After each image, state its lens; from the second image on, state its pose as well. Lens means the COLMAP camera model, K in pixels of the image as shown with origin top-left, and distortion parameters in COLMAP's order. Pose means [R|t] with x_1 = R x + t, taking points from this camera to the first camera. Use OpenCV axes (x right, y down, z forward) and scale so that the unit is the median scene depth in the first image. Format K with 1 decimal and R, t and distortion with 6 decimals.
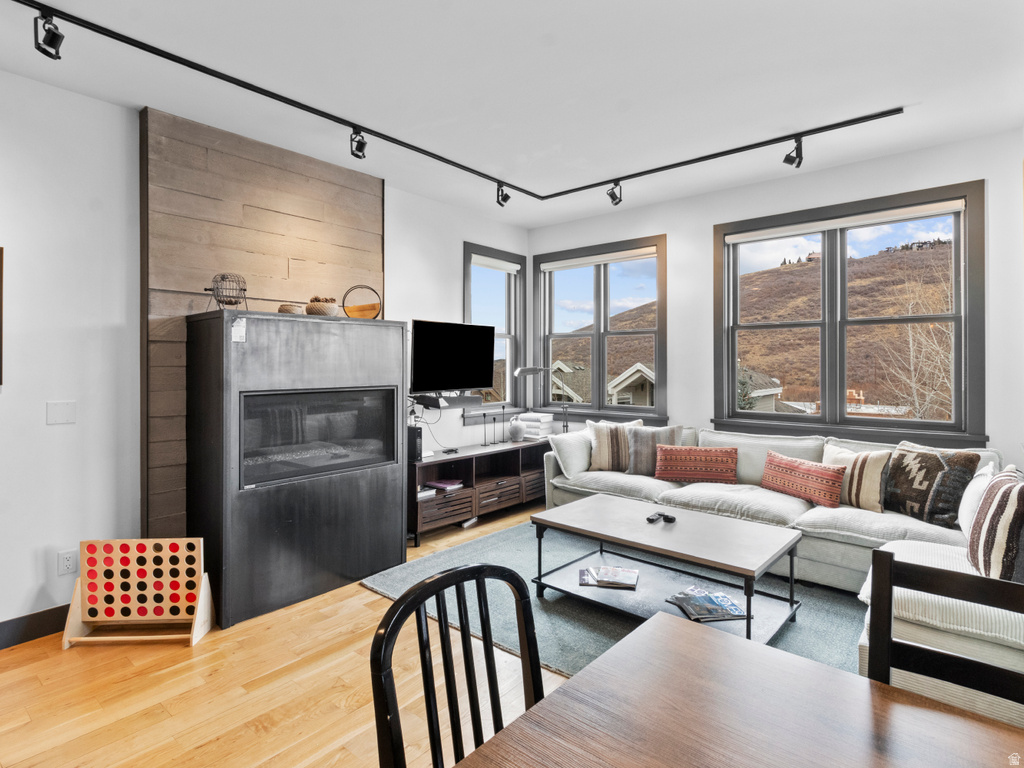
lens RADIAL K [[544.2, 0, 515.9], [0, 544.2, 360.1], [0, 0, 1]] dist [0.003010, 0.003572]
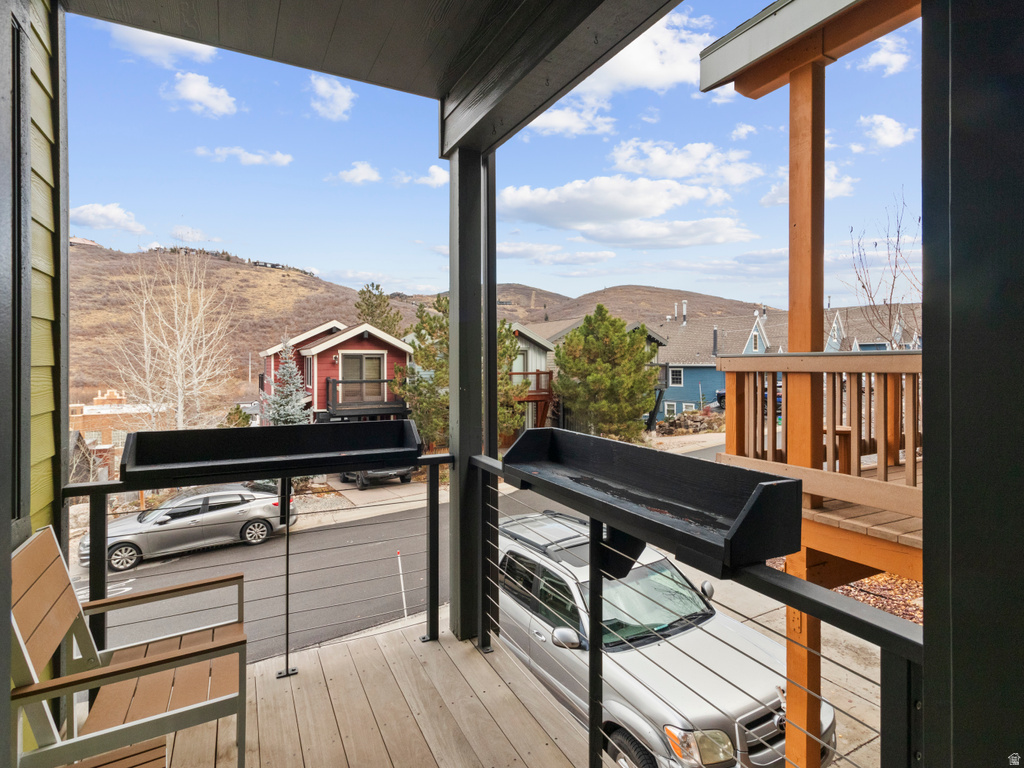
lens RADIAL K [[544.2, 0, 511.3], [0, 544.2, 358.3], [0, 0, 1]] dist [0.003010, 0.003572]
pose [[0.385657, 0.004707, 0.922630, 0.427401], [-0.004945, 0.999983, -0.003034, 0.001431], [-0.922629, -0.003393, 0.385674, 0.165660]]
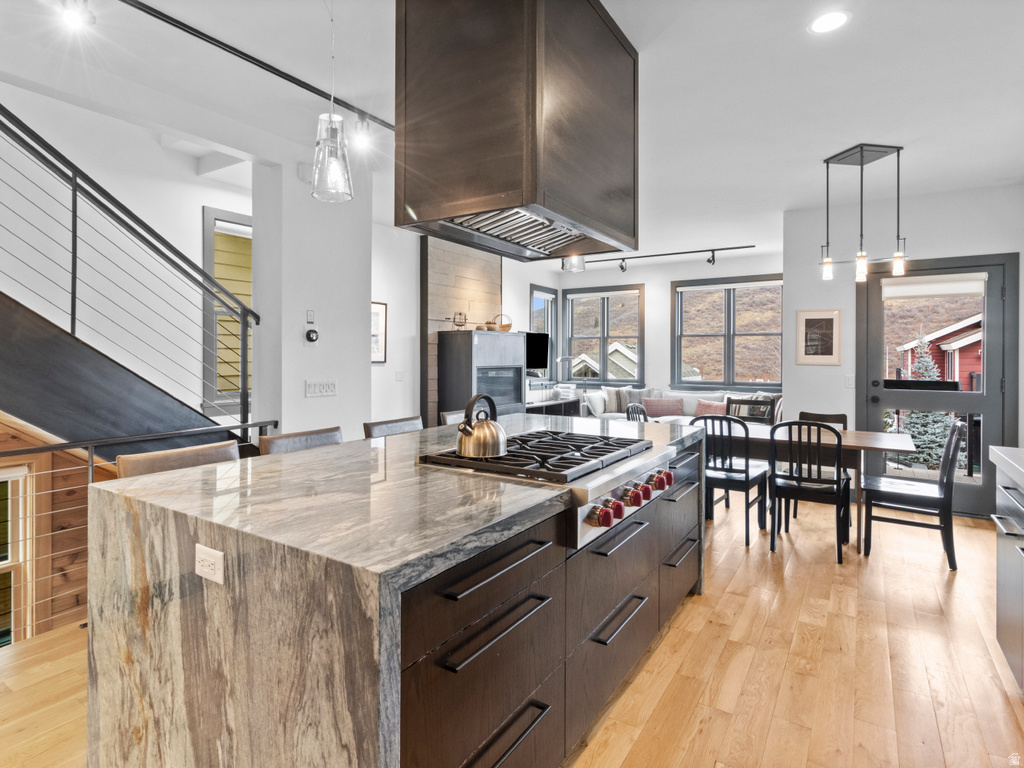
lens RADIAL K [[544.2, 0, 519.2], [0, 544.2, 353.3], [0, 0, 1]] dist [0.003010, 0.003572]
pose [[0.991147, 0.003800, 0.132712, -0.410349], [-0.004361, 0.999983, 0.003940, -0.004838], [-0.132695, -0.004484, 0.991147, -0.806578]]
